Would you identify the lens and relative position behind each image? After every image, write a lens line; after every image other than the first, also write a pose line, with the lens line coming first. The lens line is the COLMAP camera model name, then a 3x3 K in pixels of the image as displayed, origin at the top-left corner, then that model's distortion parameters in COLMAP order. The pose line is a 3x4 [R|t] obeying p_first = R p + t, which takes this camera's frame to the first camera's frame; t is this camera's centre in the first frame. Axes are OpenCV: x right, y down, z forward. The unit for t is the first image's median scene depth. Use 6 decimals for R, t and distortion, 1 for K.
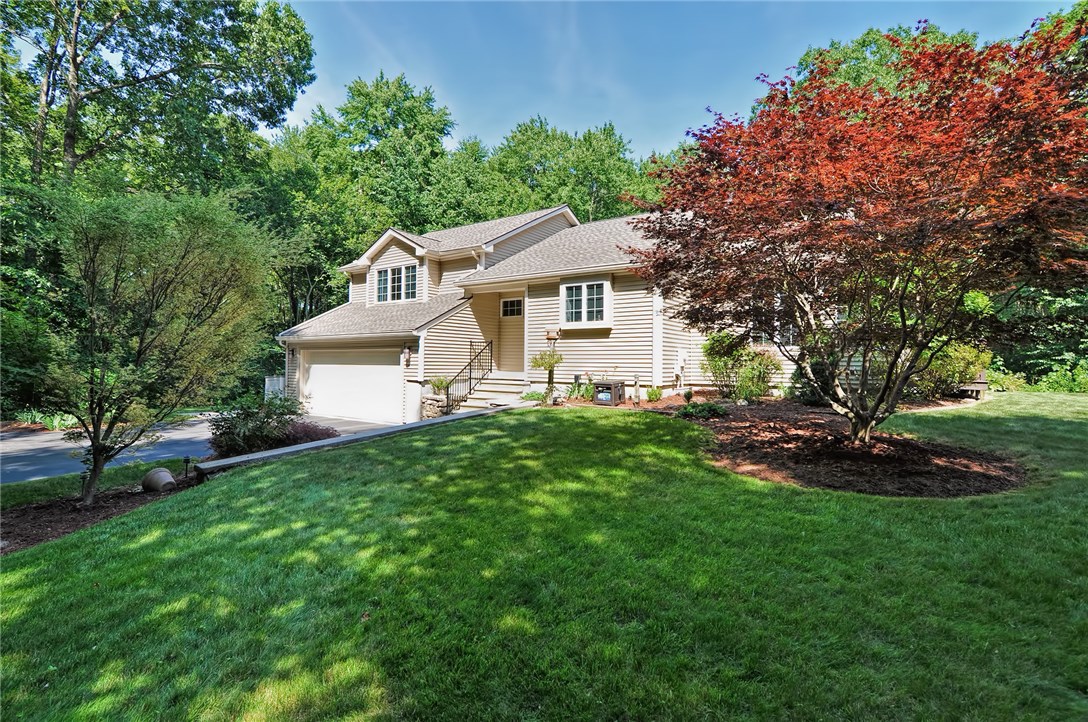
lens RADIAL K [[520.6, 0, 540.1], [0, 520.6, 365.9], [0, 0, 1]] dist [-0.013046, -0.006491]
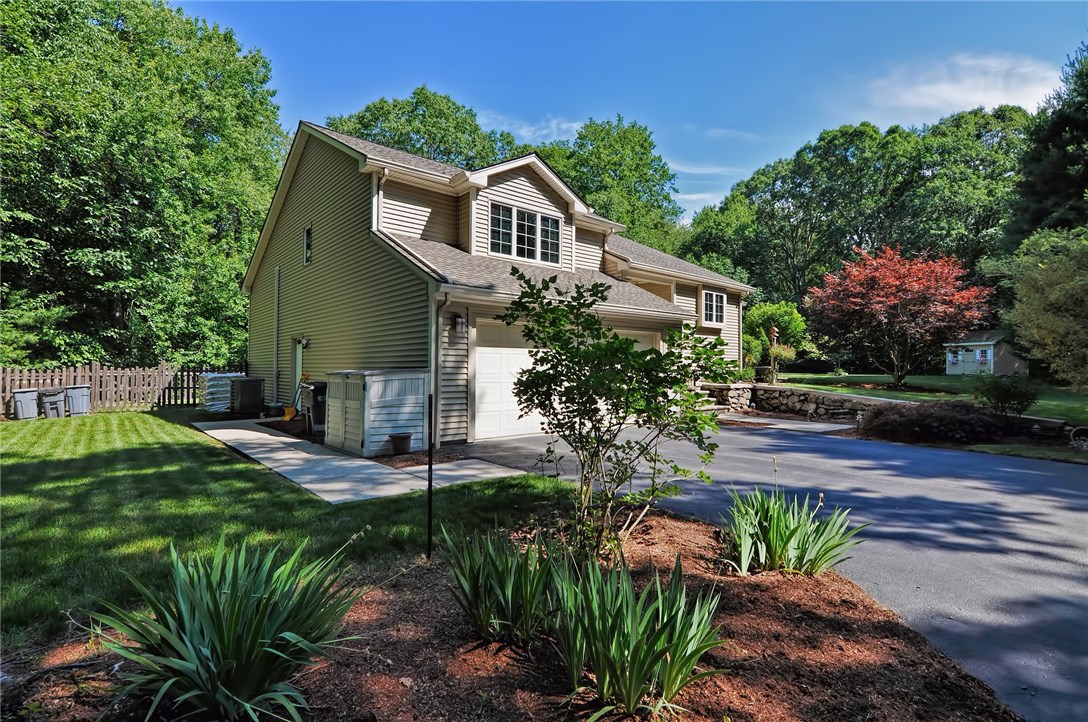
lens RADIAL K [[520.6, 0, 546.6], [0, 520.6, 357.3], [0, 0, 1]] dist [-0.013046, -0.006491]
pose [[0.232539, 0.006756, 0.972564, -1.019078], [-0.004385, 0.999973, -0.005898, 0.009813], [-0.972577, -0.002893, 0.232563, 0.880072]]
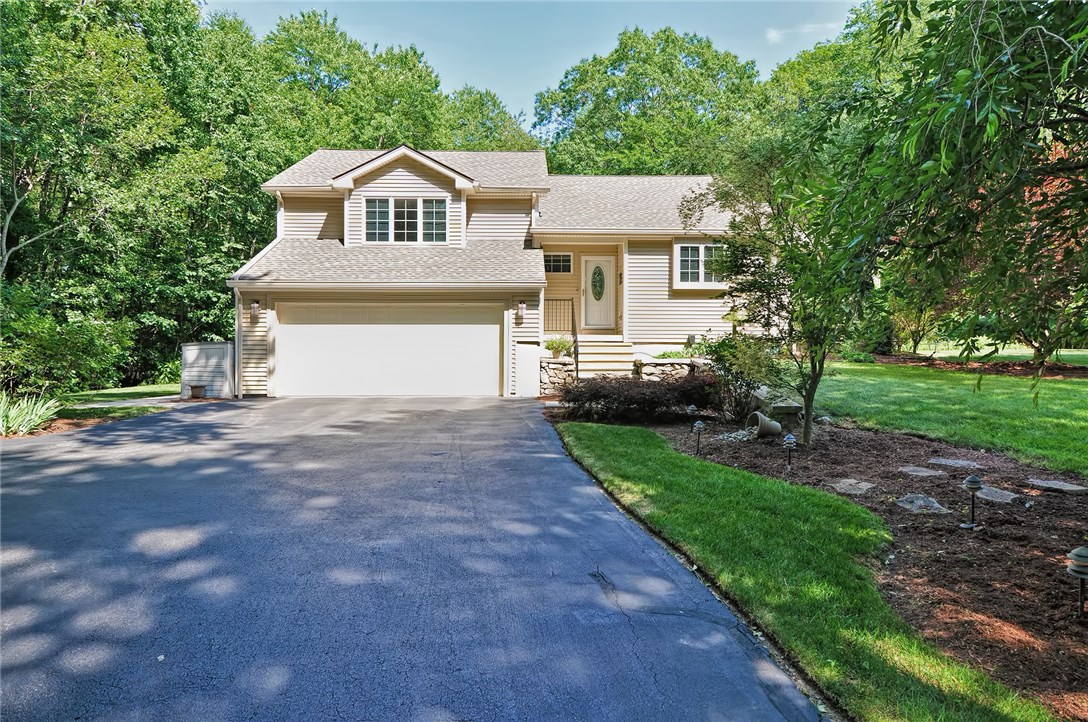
lens RADIAL K [[657.9, 0, 539.8], [0, 657.9, 362.3], [0, 0, 1]] dist [0.002880, 0.000889]
pose [[0.791426, -0.016891, 0.611031, -0.769800], [0.011130, 0.999851, 0.013223, 0.041870], [-0.611163, -0.003664, 0.791496, 0.132307]]
